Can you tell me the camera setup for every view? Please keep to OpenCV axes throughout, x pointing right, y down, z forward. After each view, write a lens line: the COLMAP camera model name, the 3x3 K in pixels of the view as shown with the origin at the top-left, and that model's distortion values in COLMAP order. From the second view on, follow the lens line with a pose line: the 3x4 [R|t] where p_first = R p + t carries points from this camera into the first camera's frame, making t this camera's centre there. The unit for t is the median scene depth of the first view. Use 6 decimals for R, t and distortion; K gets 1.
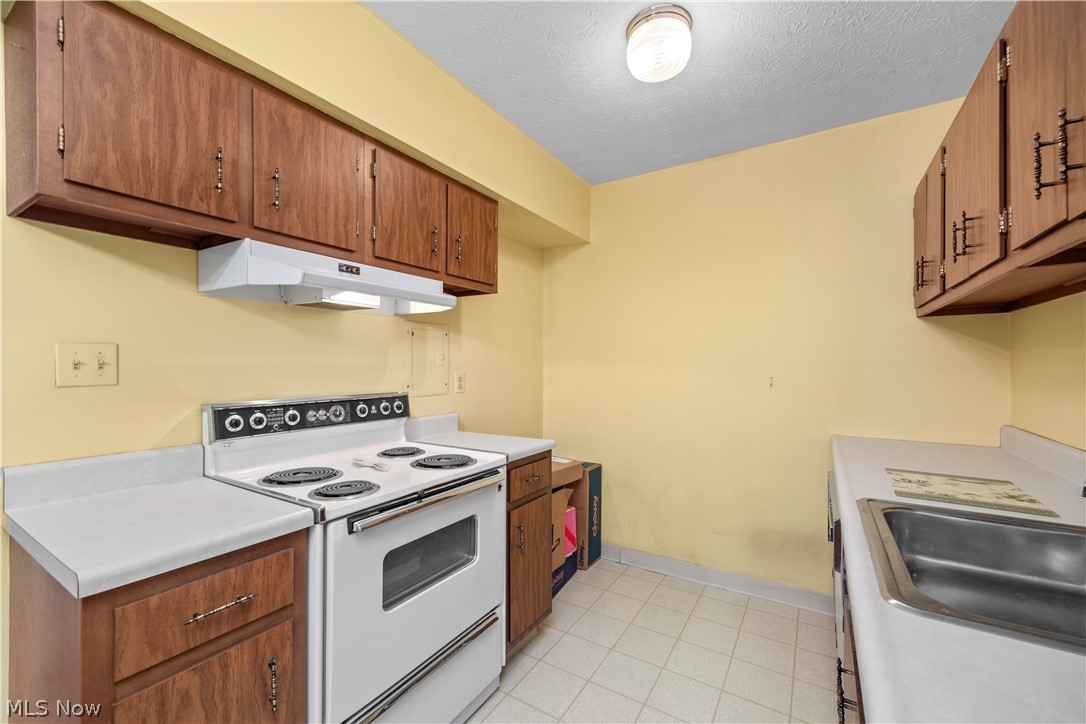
lens RADIAL K [[434.6, 0, 548.4], [0, 434.6, 368.4], [0, 0, 1]] dist [0.010116, -0.001854]
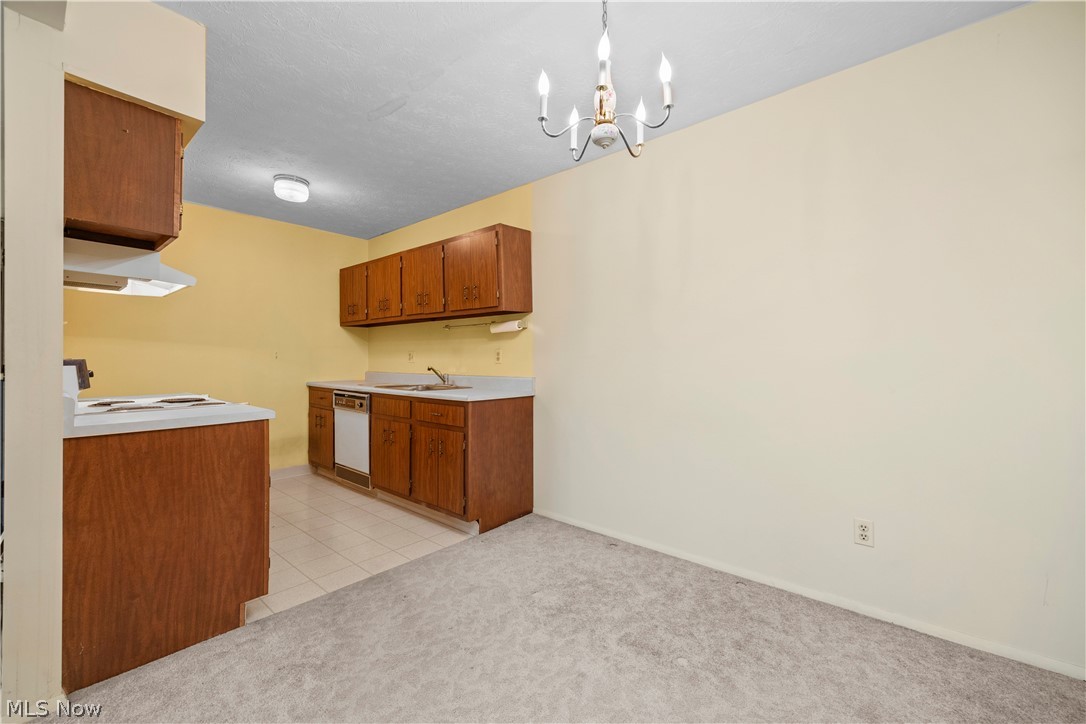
lens RADIAL K [[434.6, 0, 544.7], [0, 434.6, 360.1], [0, 0, 1]] dist [0.010116, -0.001854]
pose [[0.140702, -0.003472, 0.990046, -1.567384], [0.003457, 0.999989, 0.003016, 0.073110], [-0.990046, 0.002999, 0.140713, -0.461138]]
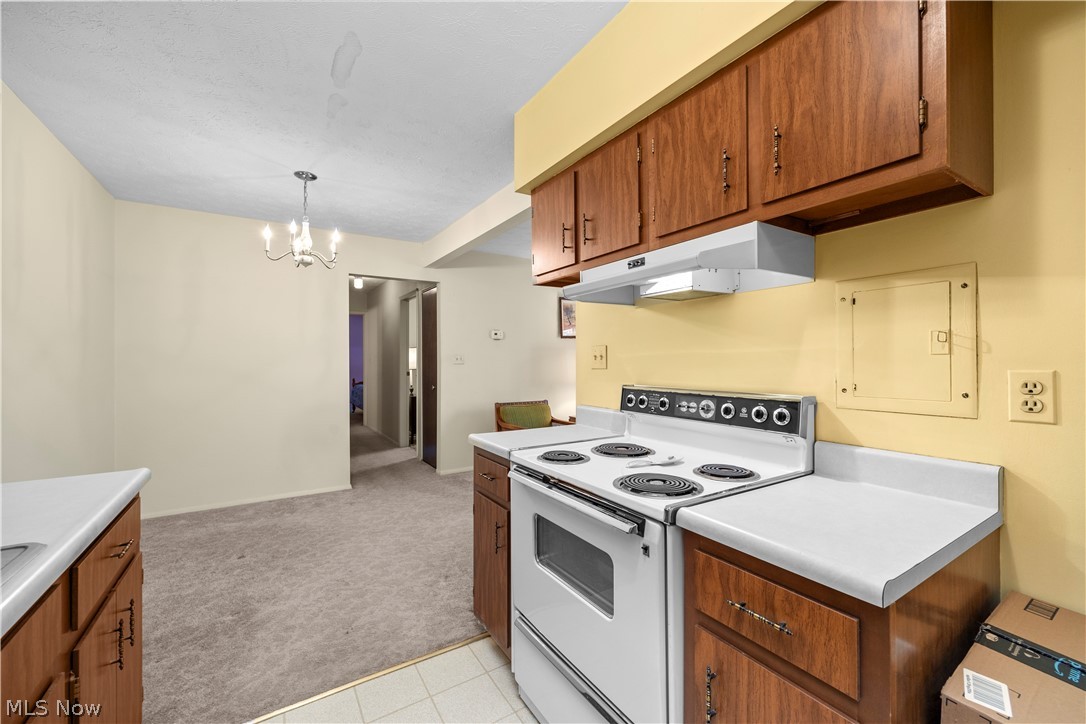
lens RADIAL K [[434.6, 0, 536.6], [0, 434.6, 360.5], [0, 0, 1]] dist [0.010116, -0.001854]
pose [[-0.433481, -0.000036, -0.901162, 0.523728], [-0.004567, 0.999987, 0.002157, 0.001245], [0.901151, 0.005051, -0.433476, 1.131571]]
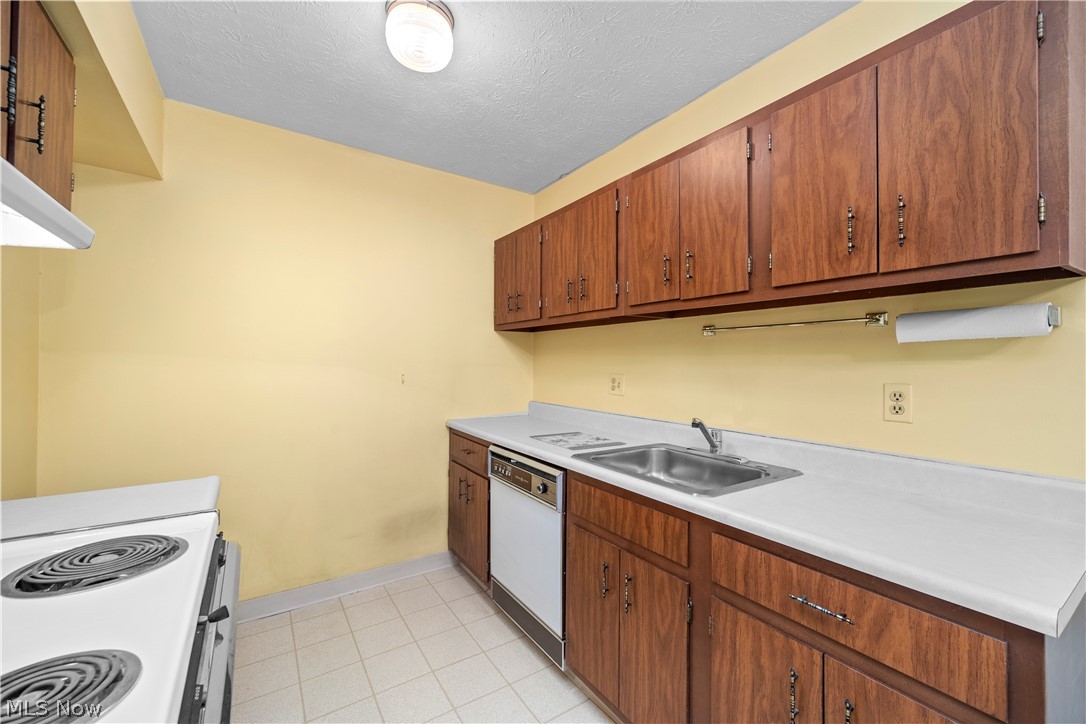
lens RADIAL K [[434.6, 0, 542.6], [0, 434.6, 360.3], [0, 0, 1]] dist [0.010116, -0.001854]
pose [[0.412255, 0.007905, 0.911034, -0.491346], [-0.004438, 0.999968, -0.006668, -0.011451], [-0.911058, -0.001294, 0.412277, 0.341365]]
